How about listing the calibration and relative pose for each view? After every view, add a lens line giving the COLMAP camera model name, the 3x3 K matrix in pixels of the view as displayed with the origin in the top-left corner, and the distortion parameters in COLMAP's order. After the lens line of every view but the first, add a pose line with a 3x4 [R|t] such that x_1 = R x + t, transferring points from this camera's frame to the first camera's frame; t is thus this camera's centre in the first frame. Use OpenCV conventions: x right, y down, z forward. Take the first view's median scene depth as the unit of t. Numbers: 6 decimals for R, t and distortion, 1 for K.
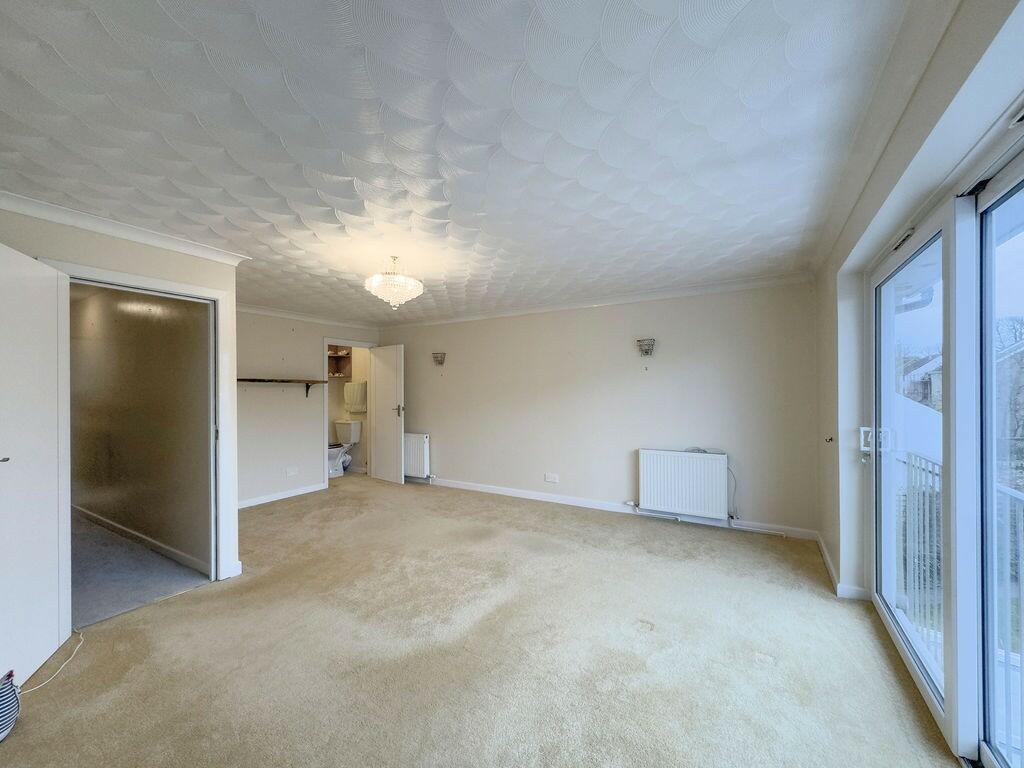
lens RADIAL K [[425.6, 0, 504.2], [0, 425.6, 389.6], [0, 0, 1]] dist [0.000185, 0.000051]
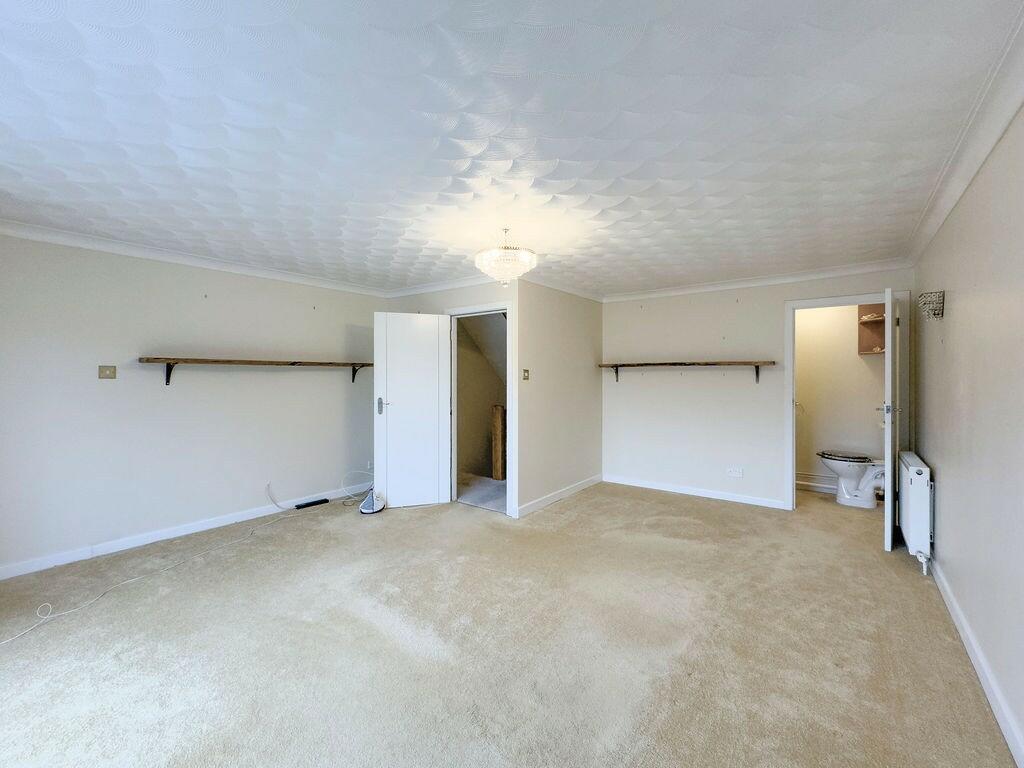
lens RADIAL K [[425.6, 0, 505.9], [0, 425.6, 375.6], [0, 0, 1]] dist [0.000185, 0.000051]
pose [[-0.121606, 0.002482, -0.992575, 0.419661], [0.004059, 0.999990, 0.002003, 0.000776], [0.992570, -0.003785, -0.121614, 0.723504]]
